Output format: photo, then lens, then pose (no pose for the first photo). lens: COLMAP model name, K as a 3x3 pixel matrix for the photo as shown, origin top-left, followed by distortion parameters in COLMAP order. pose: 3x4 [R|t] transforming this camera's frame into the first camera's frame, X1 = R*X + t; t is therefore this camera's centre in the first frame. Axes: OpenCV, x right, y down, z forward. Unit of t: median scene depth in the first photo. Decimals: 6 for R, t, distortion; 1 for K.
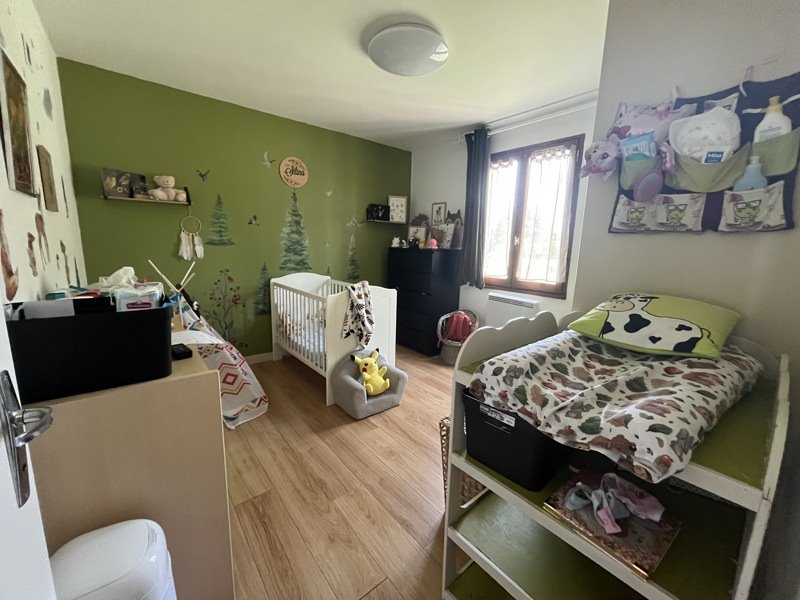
lens RADIAL K [[322.0, 0, 402.1], [0, 322.0, 300.0], [0, 0, 1]] dist [-0.000964, -0.000230]
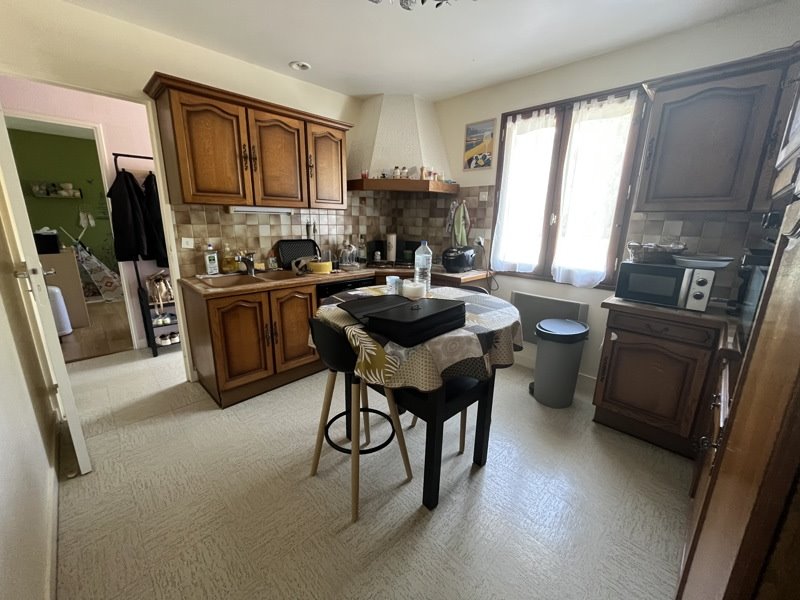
lens RADIAL K [[322.0, 0, 398.9], [0, 322.0, 299.1], [0, 0, 1]] dist [-0.000964, -0.000230]
pose [[0.995292, -0.036717, 0.089693, 1.066396], [0.030686, 0.997232, 0.067722, 0.241369], [-0.091931, -0.064651, 0.993664, -1.163535]]
